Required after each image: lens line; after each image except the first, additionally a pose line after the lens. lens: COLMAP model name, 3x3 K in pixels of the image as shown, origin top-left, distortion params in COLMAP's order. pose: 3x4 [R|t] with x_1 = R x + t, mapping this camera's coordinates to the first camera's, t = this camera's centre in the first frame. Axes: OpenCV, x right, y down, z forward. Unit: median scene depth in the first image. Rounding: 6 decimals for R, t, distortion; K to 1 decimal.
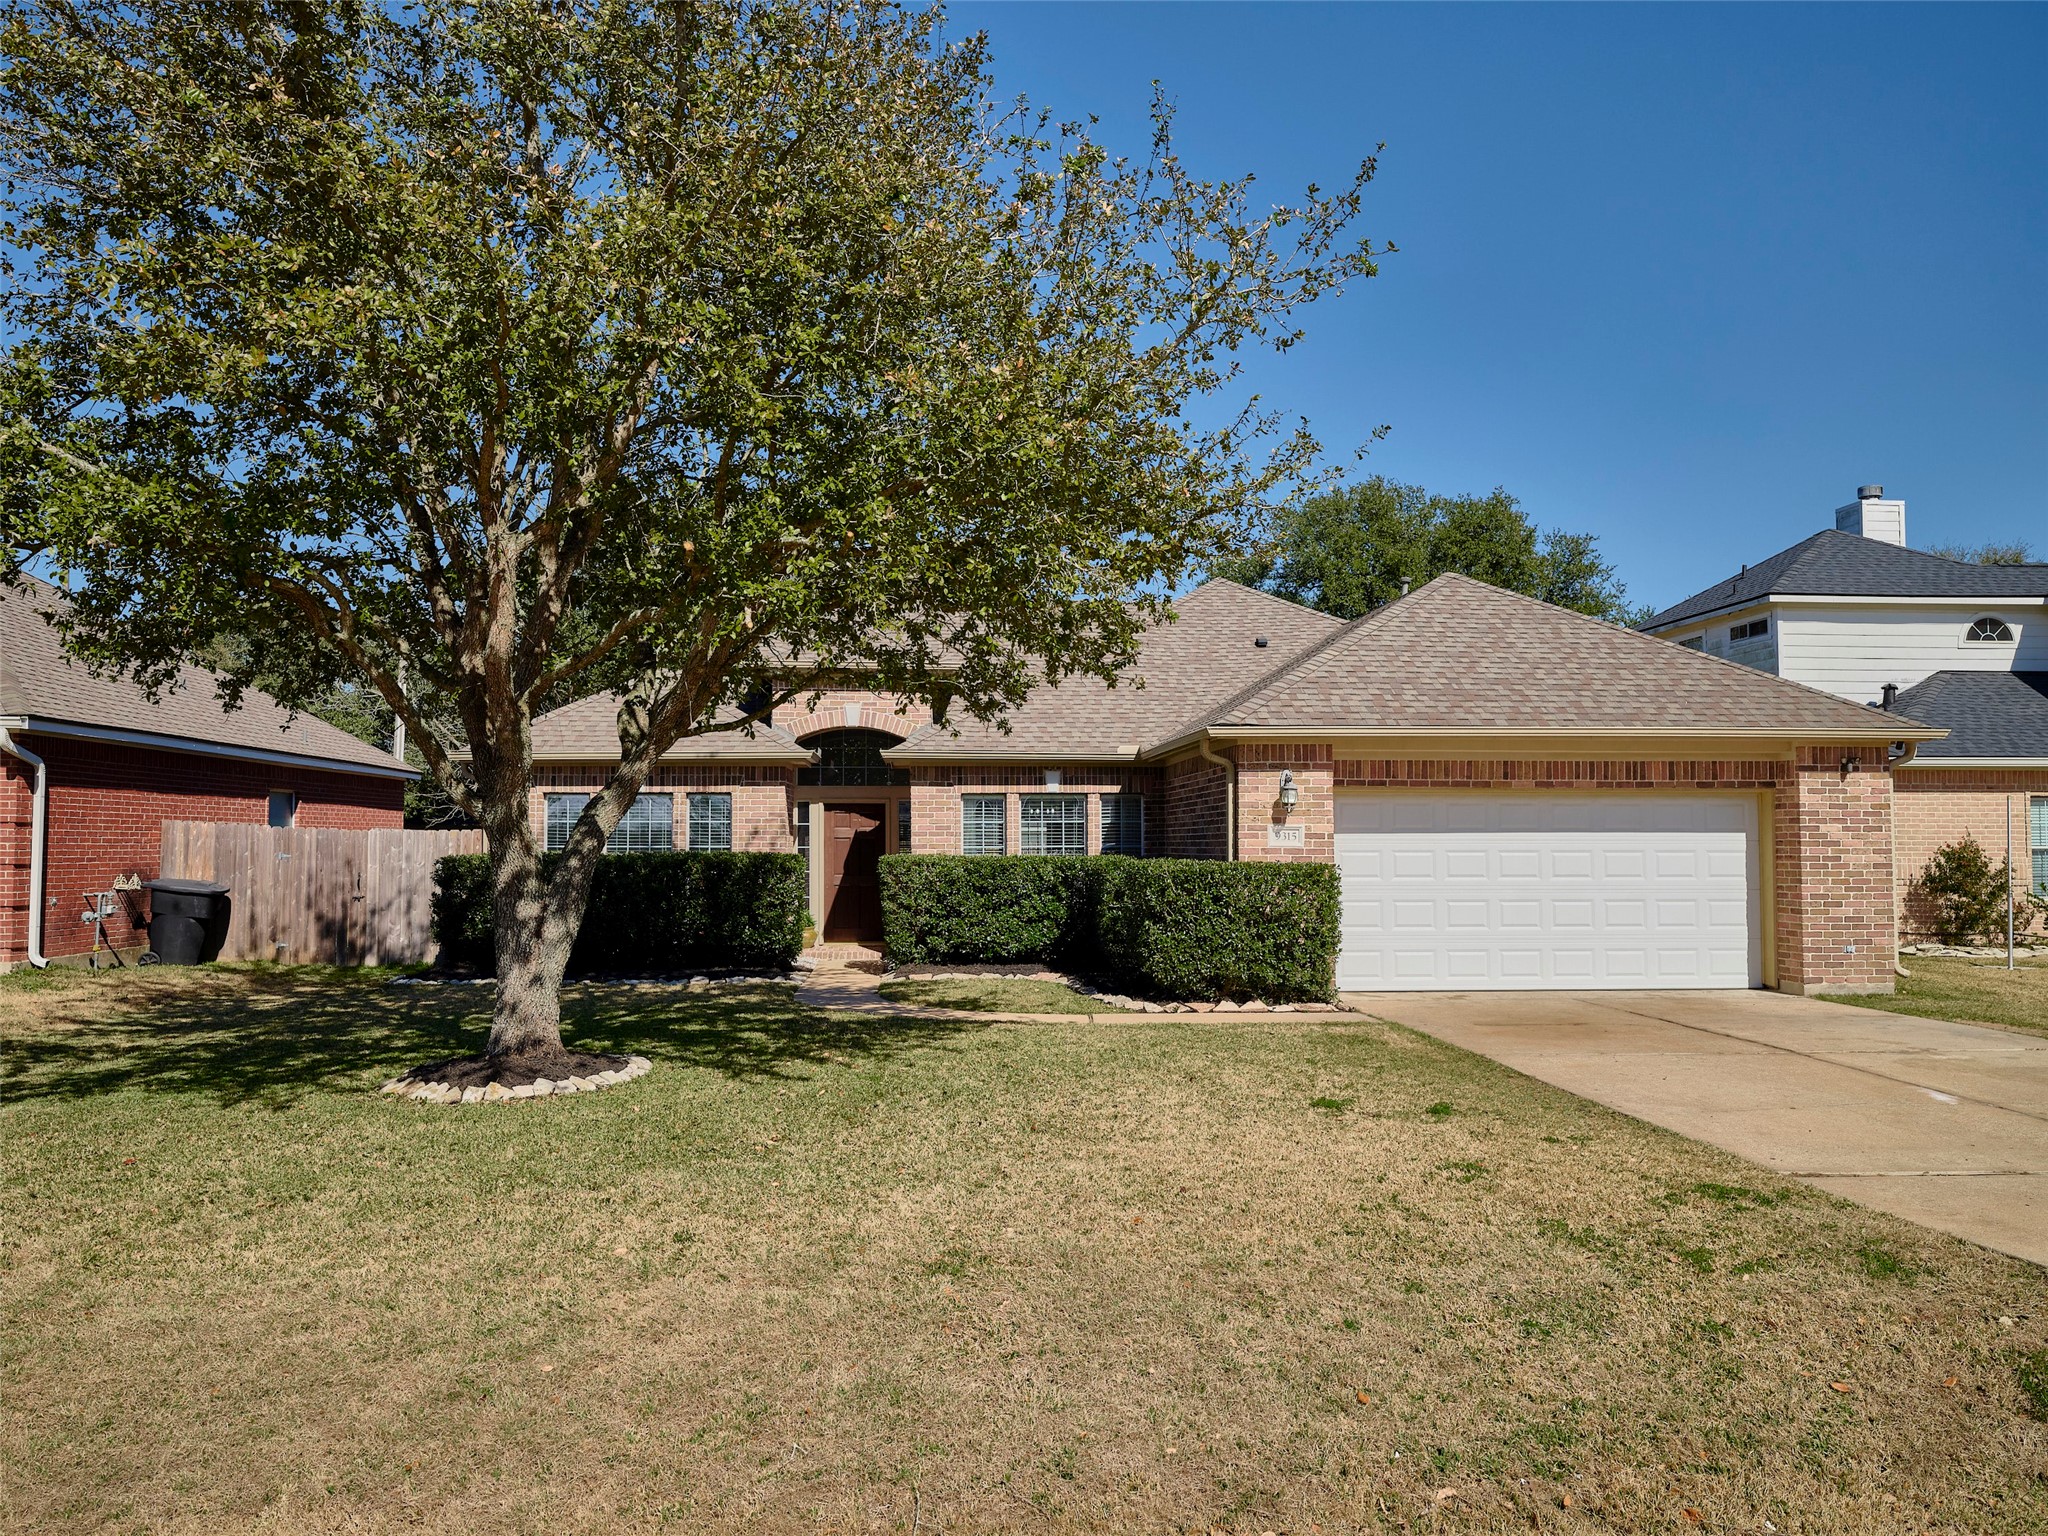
lens RADIAL K [[1527.2, 0, 1014.8], [0, 1527.2, 770.3], [0, 0, 1]] dist [-0.002206, -0.003458]
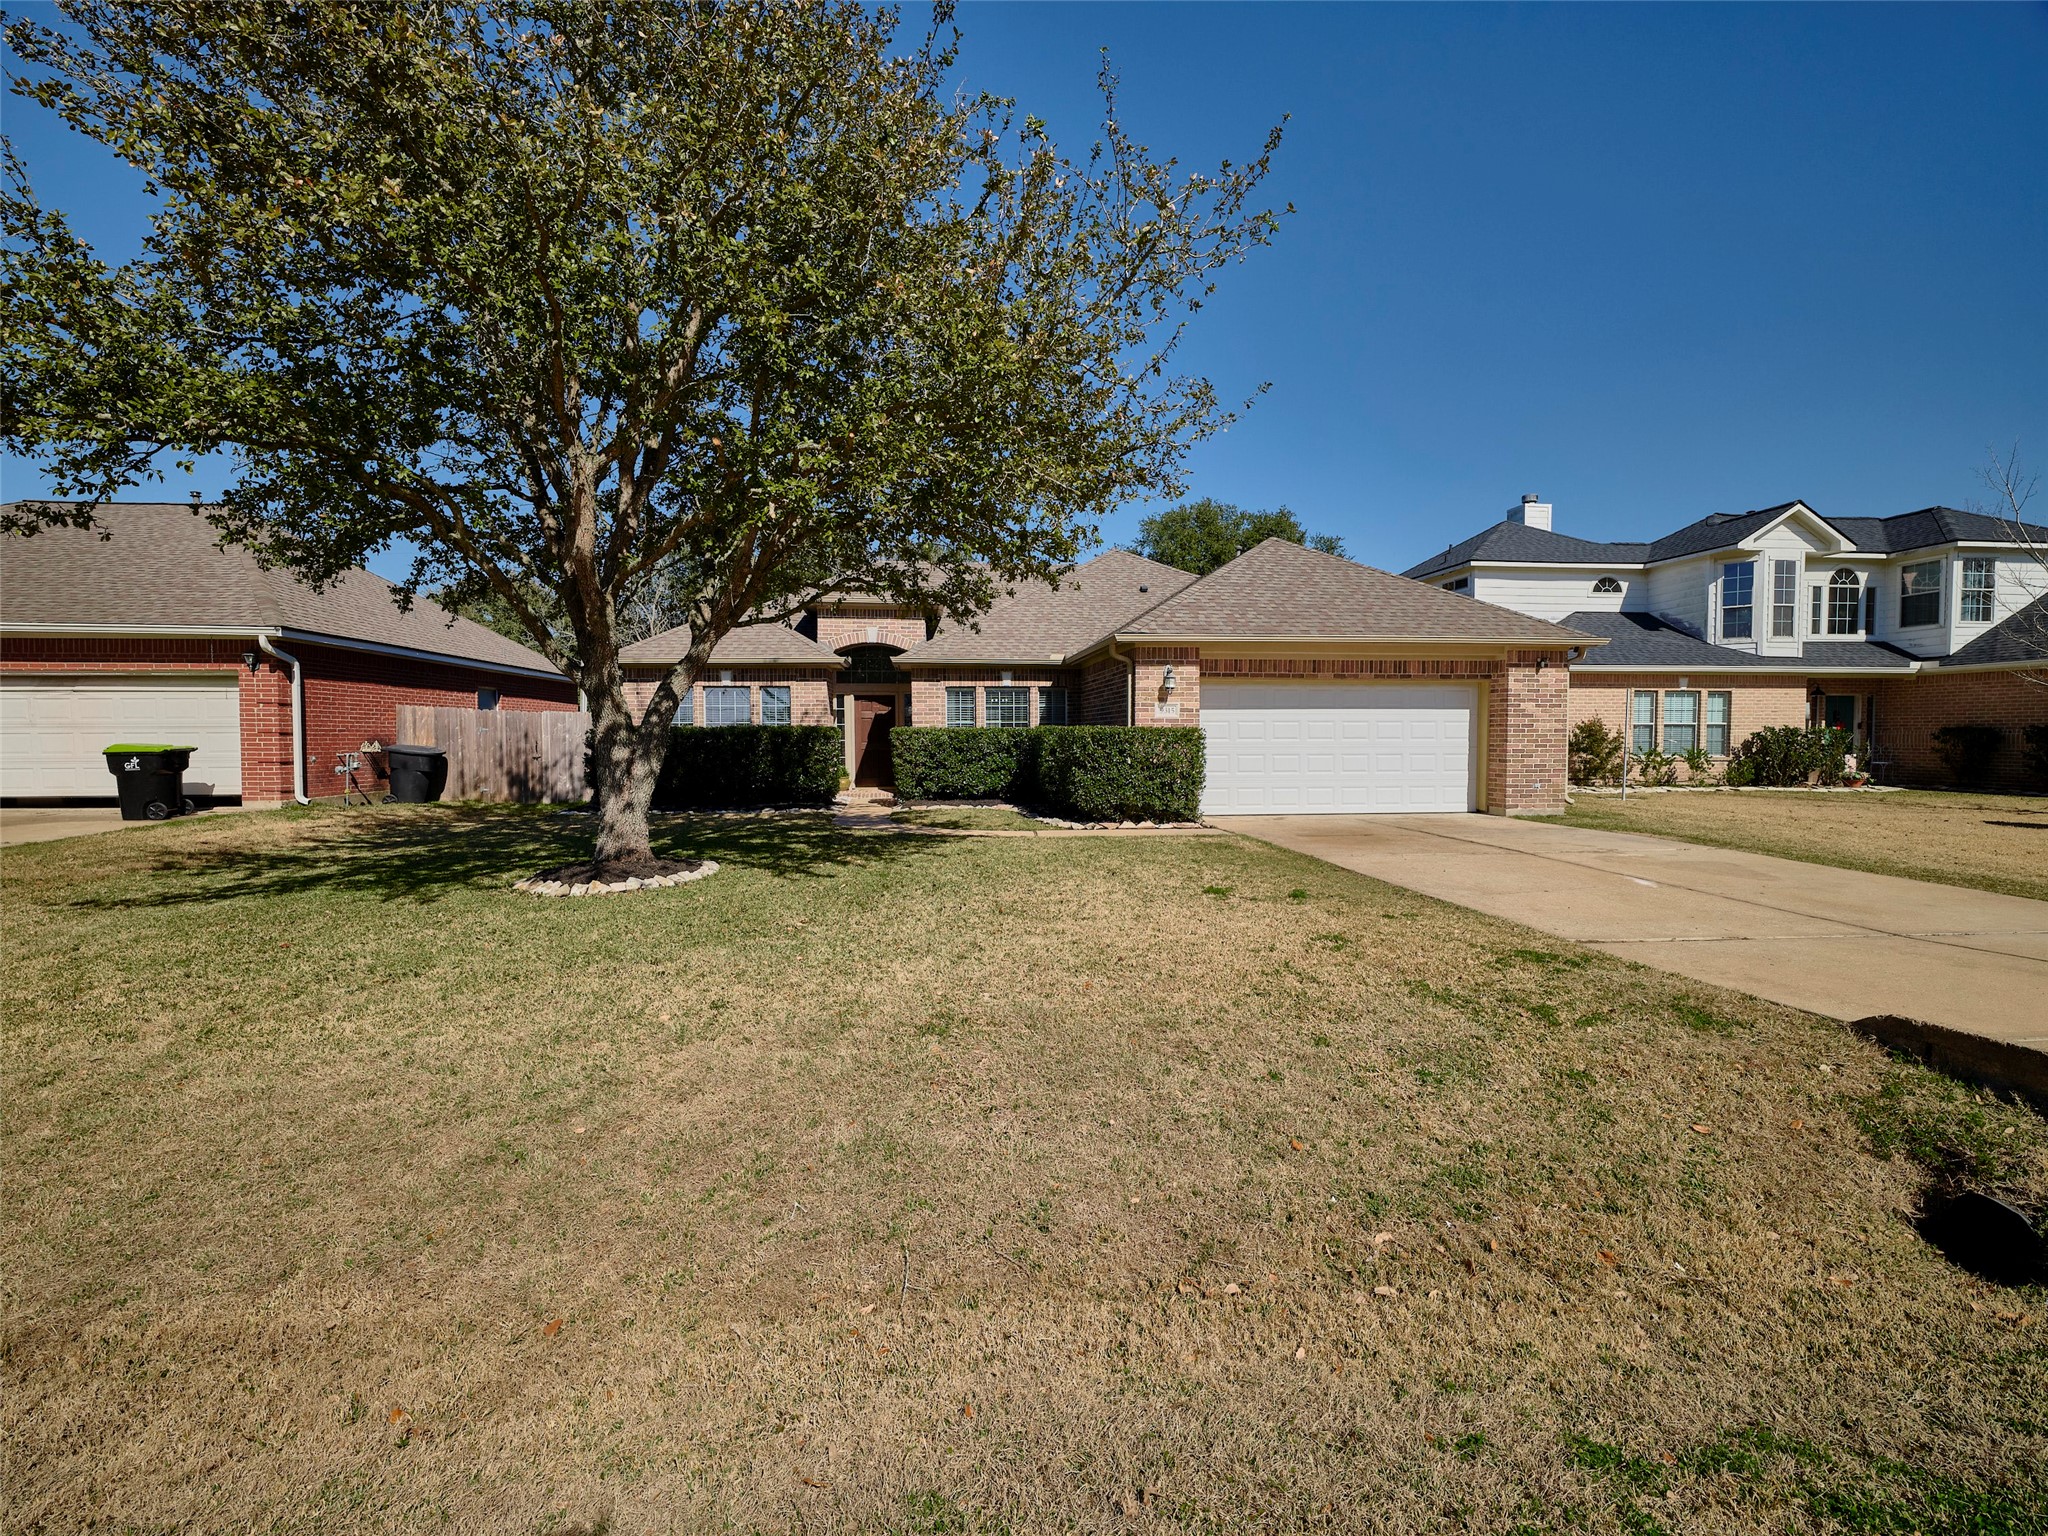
lens RADIAL K [[923.0, 0, 1018.1], [0, 923.0, 772.2], [0, 0, 1]] dist [-0.002124, 0.000407]
pose [[0.999085, -0.003632, 0.042603, -0.003576], [-0.000146, 0.996089, 0.088357, 0.023652], [-0.042757, -0.088282, 0.995177, 0.116215]]
